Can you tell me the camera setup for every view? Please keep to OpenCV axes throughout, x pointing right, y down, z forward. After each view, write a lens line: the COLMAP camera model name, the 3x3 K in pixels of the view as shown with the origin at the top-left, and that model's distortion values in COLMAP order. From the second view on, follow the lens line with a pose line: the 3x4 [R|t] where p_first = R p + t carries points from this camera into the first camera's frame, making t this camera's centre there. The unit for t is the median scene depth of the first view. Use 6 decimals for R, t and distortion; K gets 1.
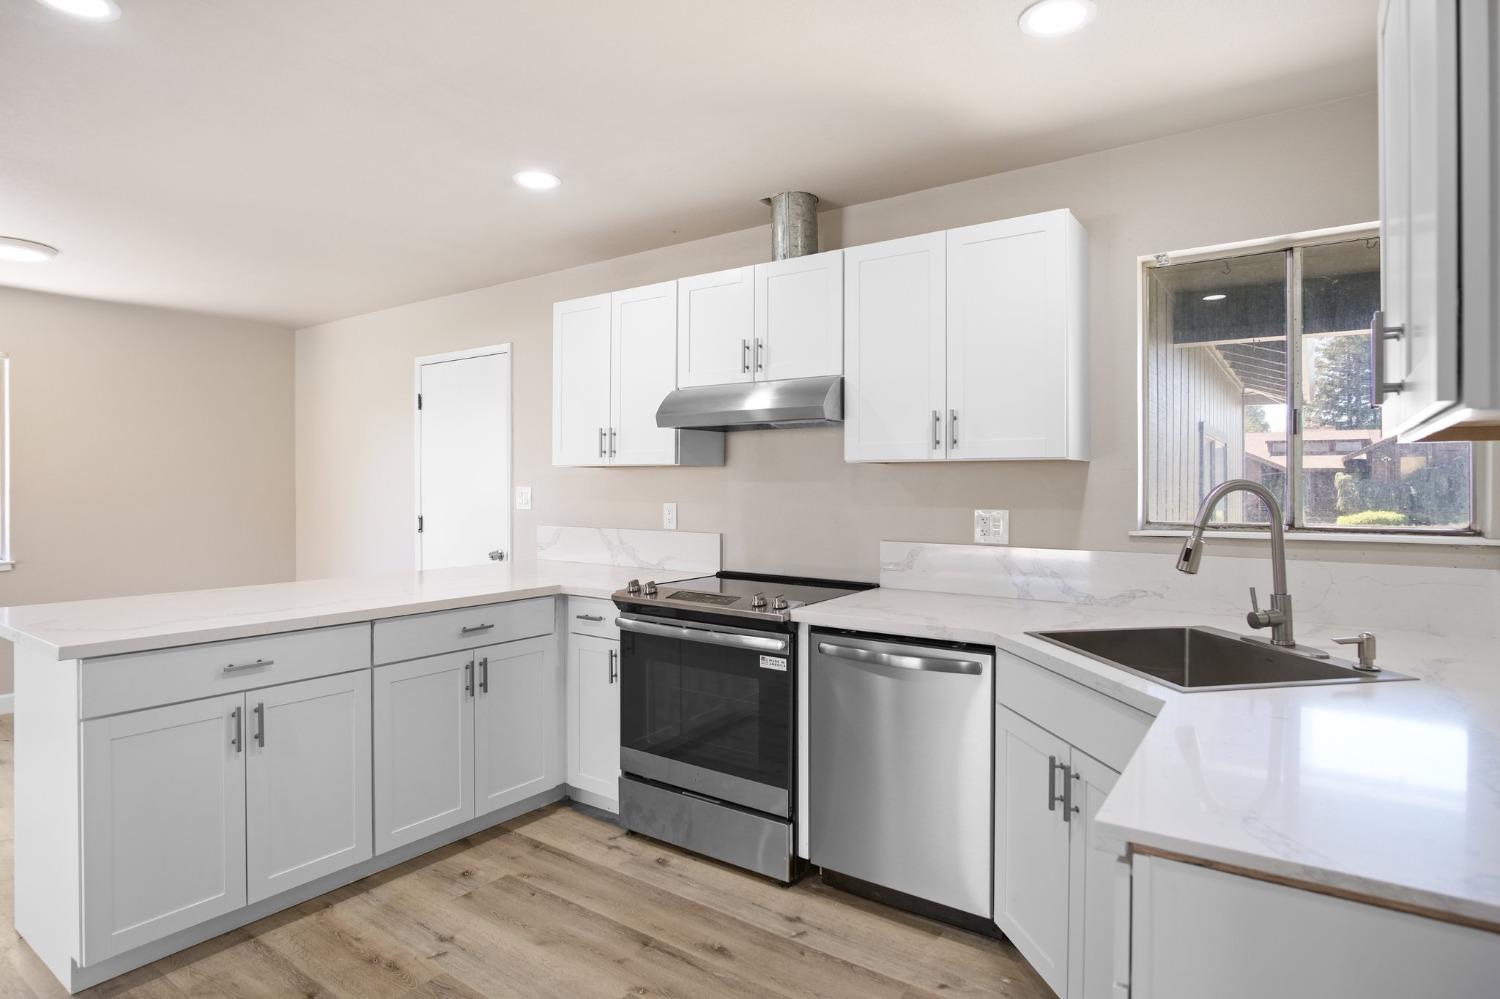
lens RADIAL K [[807.6, 0, 746.5], [0, 807.6, 484.6], [0, 0, 1]] dist [-0.025350, 0.002951]
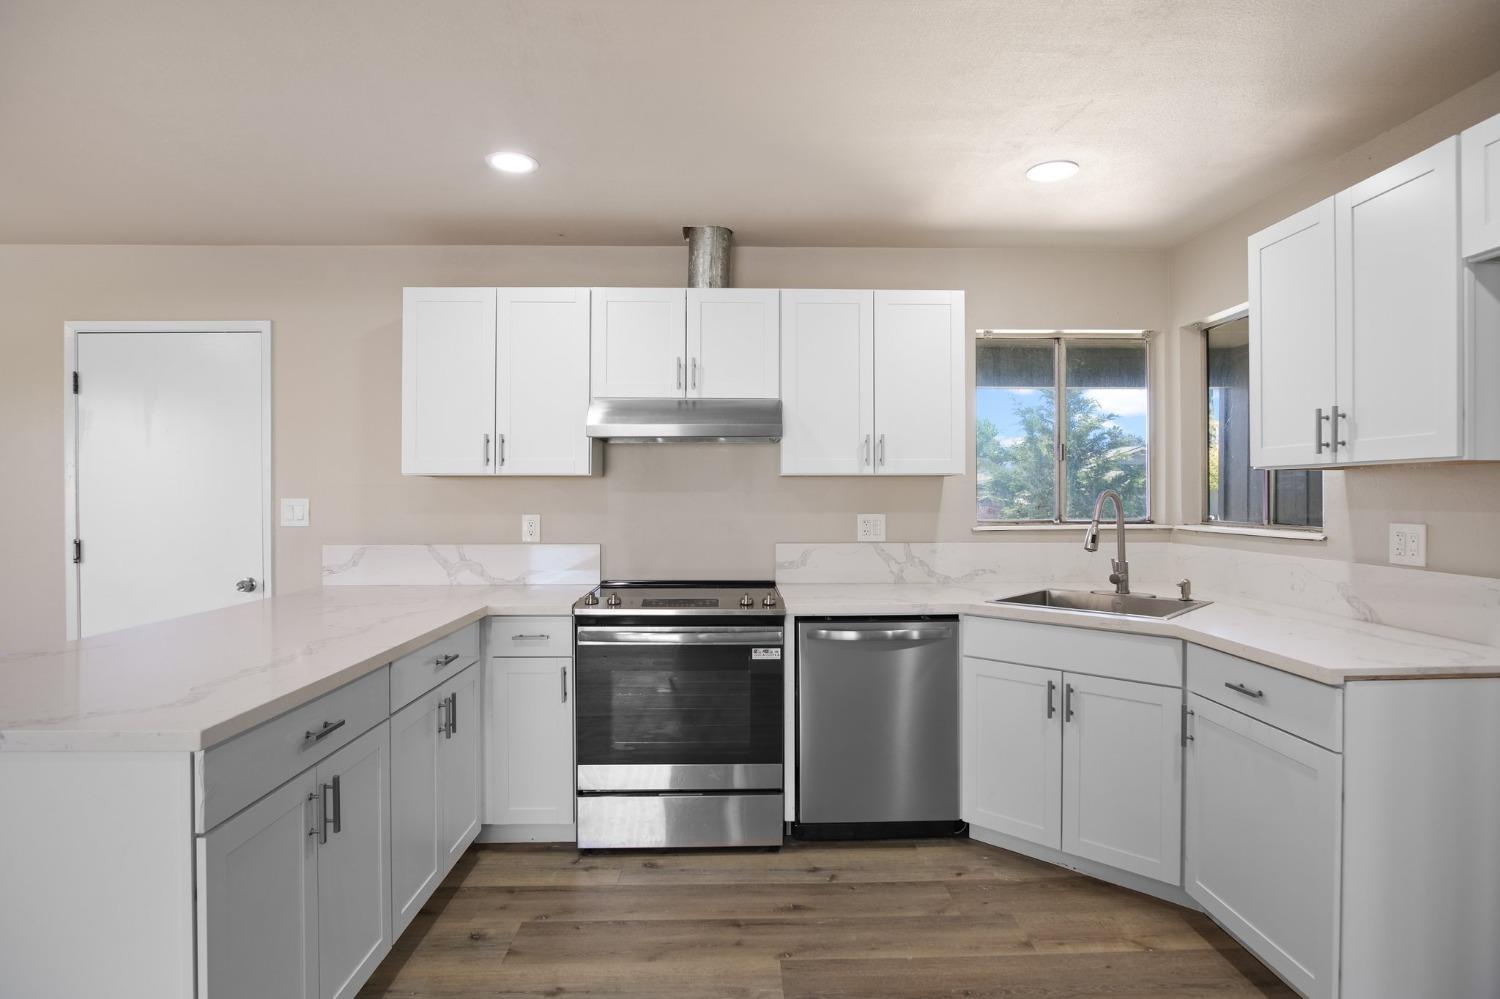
lens RADIAL K [[807.6, 0, 747.3], [0, 807.6, 494.6], [0, 0, 1]] dist [-0.025350, 0.002951]
pose [[0.799332, -0.001054, 0.600889, -0.615476], [0.003297, 0.999991, -0.002631, 0.003249], [-0.600880, 0.004084, 0.799328, 0.111990]]
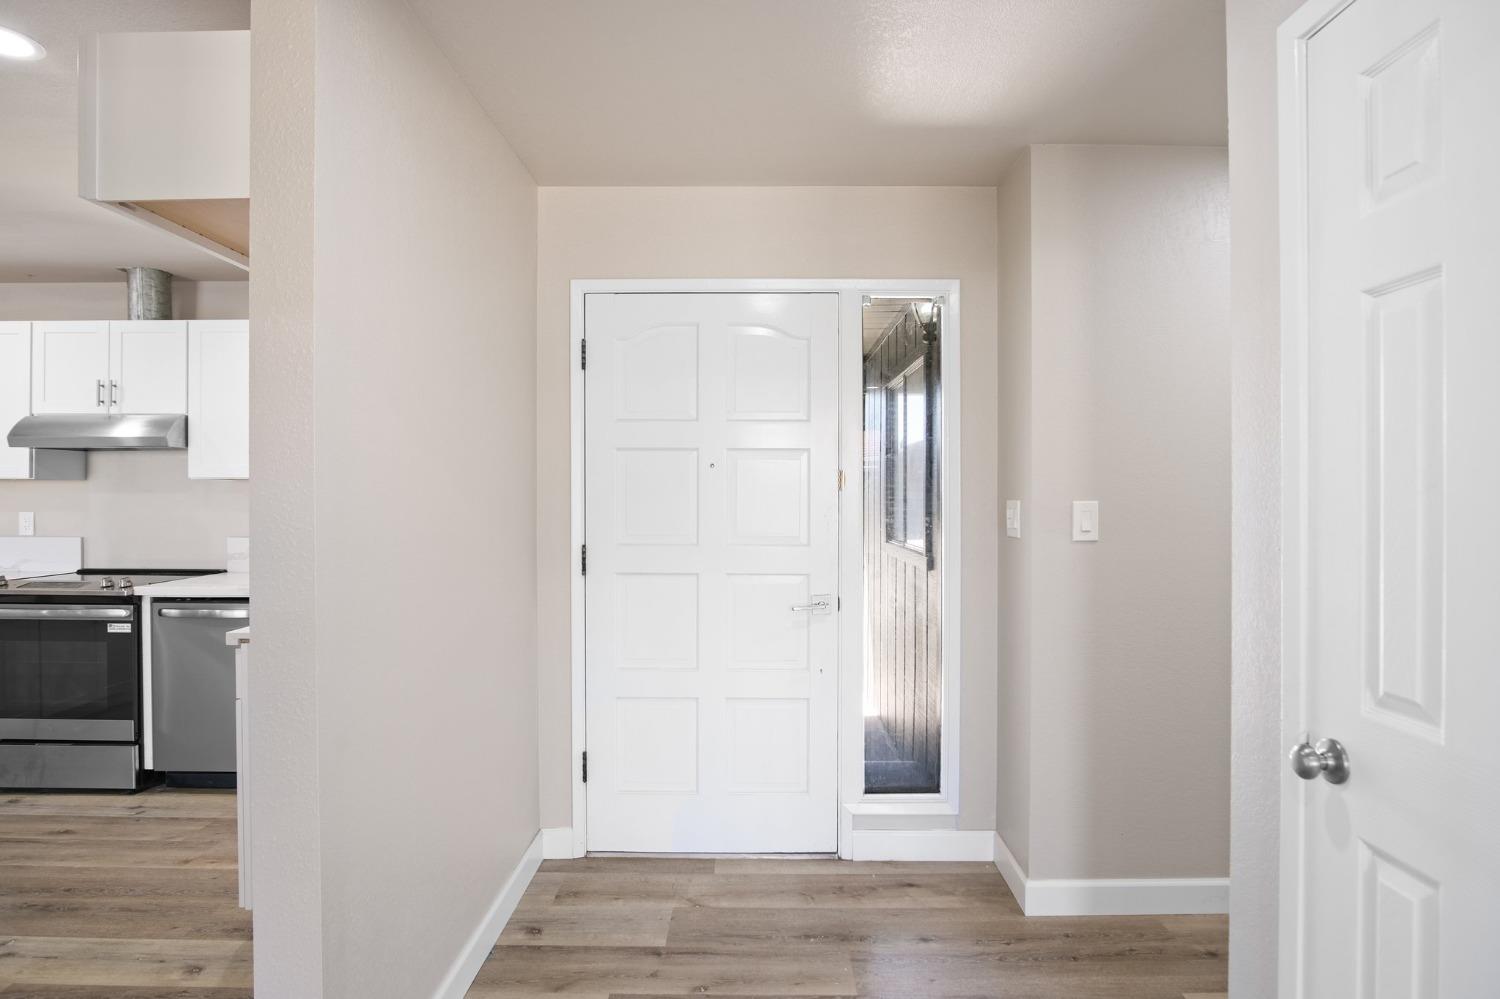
lens RADIAL K [[807.6, 0, 755.1], [0, 807.6, 487.3], [0, 0, 1]] dist [-0.025350, 0.002951]
pose [[0.810103, -0.002918, 0.586281, 0.107639], [0.005517, 0.999981, -0.002647, -0.004133], [-0.586262, 0.005379, 0.810104, -0.652036]]
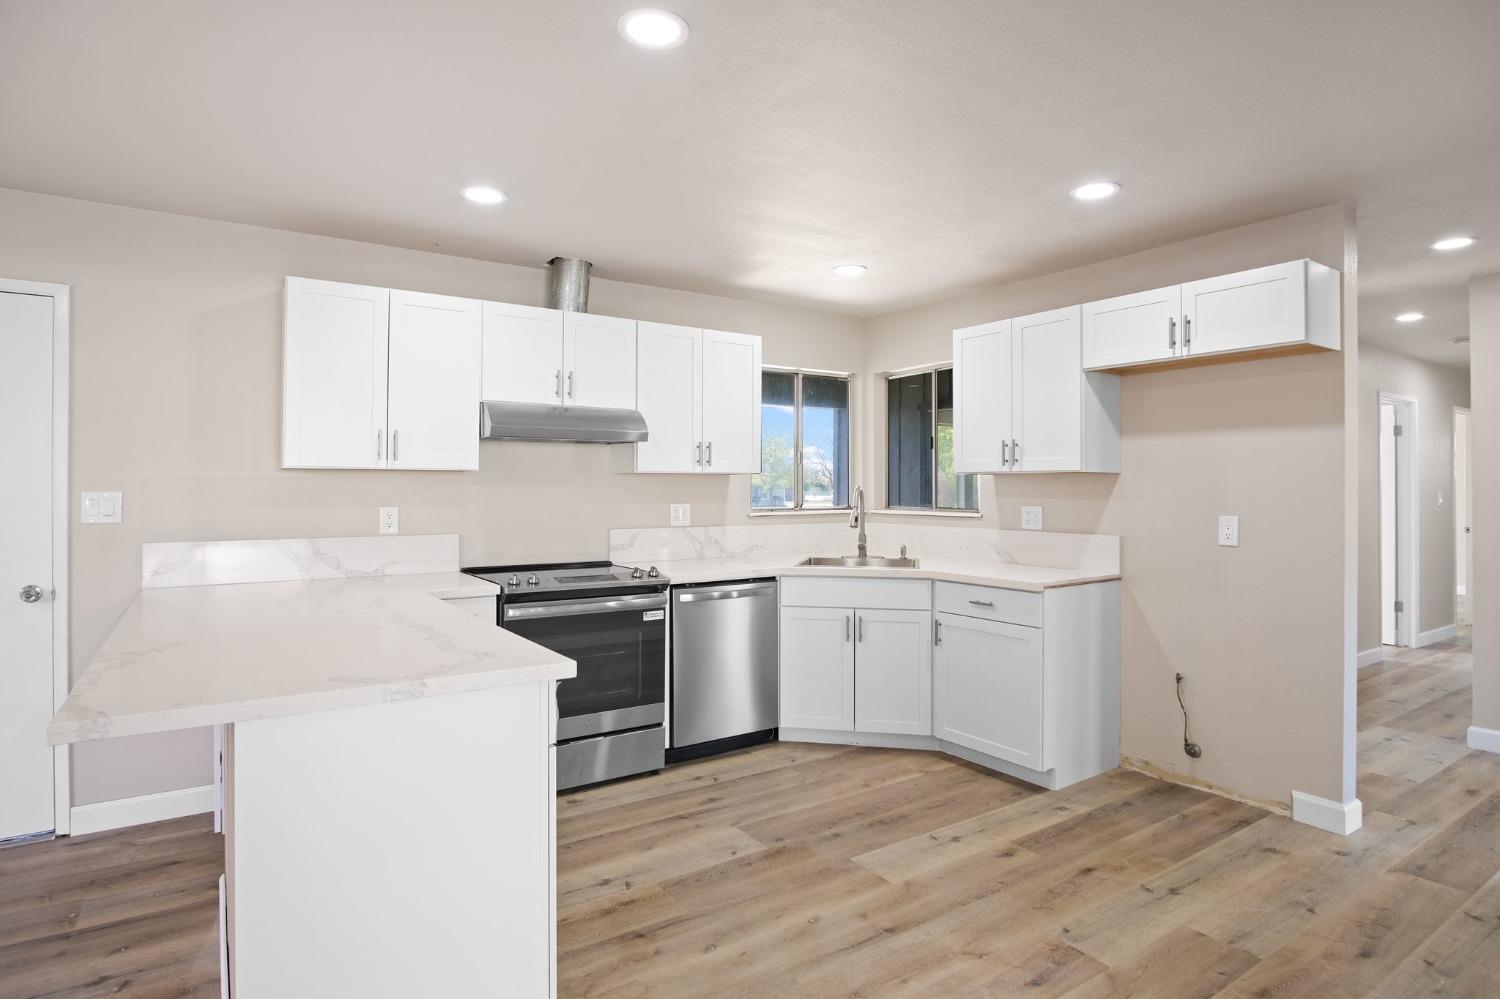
lens RADIAL K [[807.6, 0, 755.7], [0, 807.6, 479.5], [0, 0, 1]] dist [-0.025350, 0.002951]
pose [[0.351801, 0.009148, 0.936030, -1.135236], [0.001088, 0.999948, -0.010182, -0.000595], [-0.936074, 0.004600, 0.351773, 0.315480]]
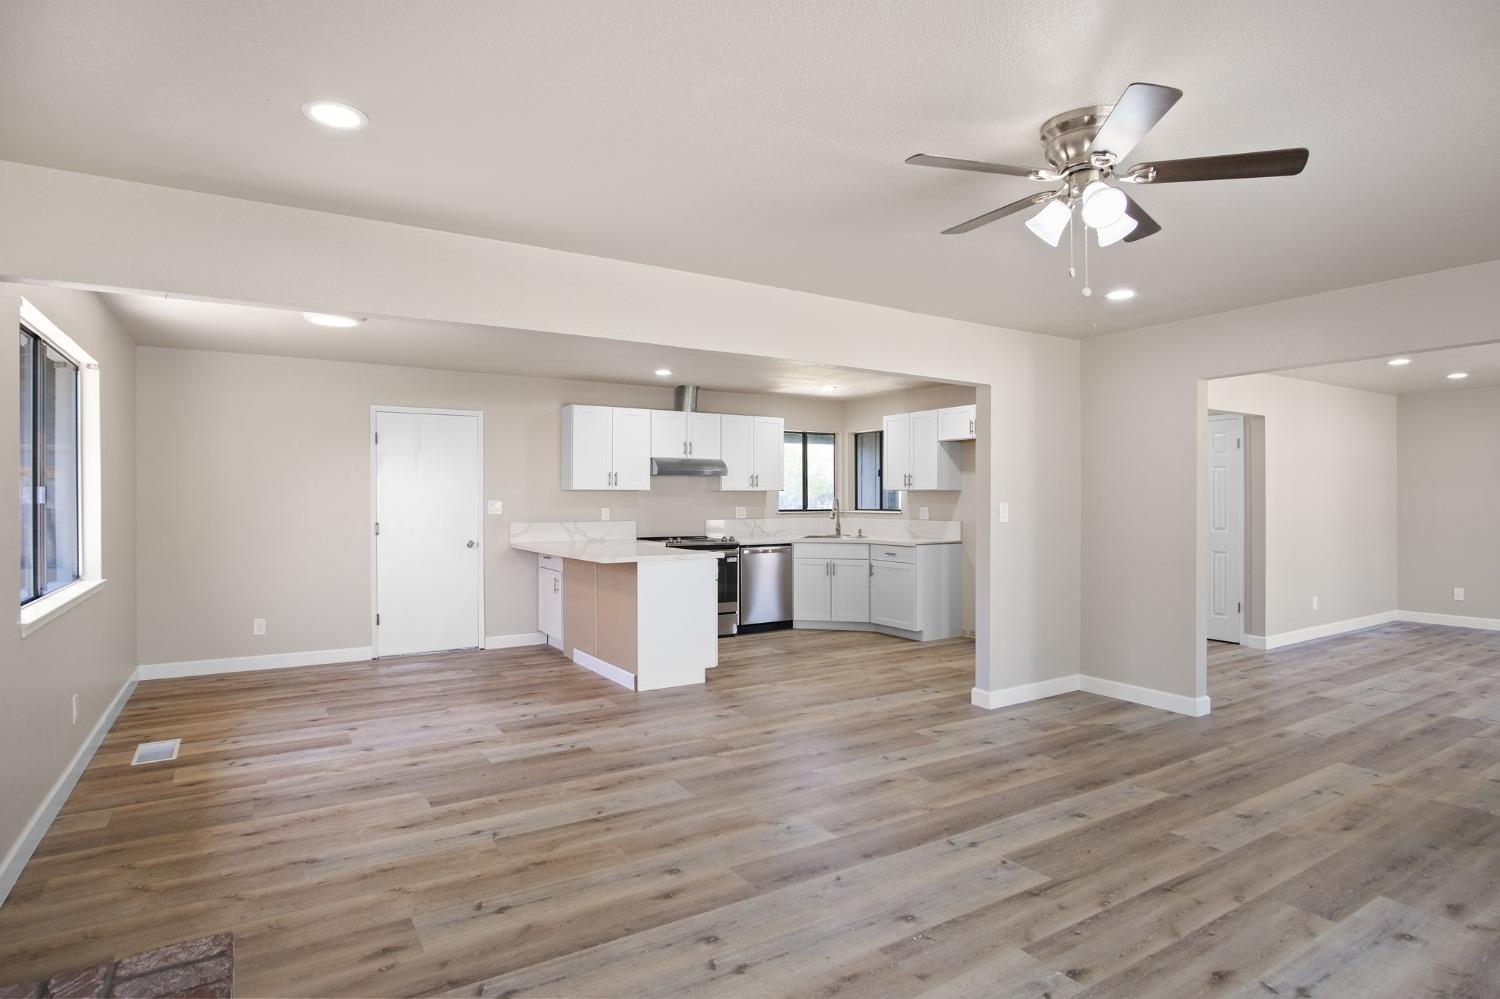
lens RADIAL K [[807.6, 0, 744.6], [0, 807.6, 506.8], [0, 0, 1]] dist [-0.025350, 0.002951]
pose [[0.387915, -0.008408, 0.921657, -2.461499], [0.003478, 0.999965, 0.007659, 0.007615], [-0.921688, 0.000234, 0.387931, -0.164296]]
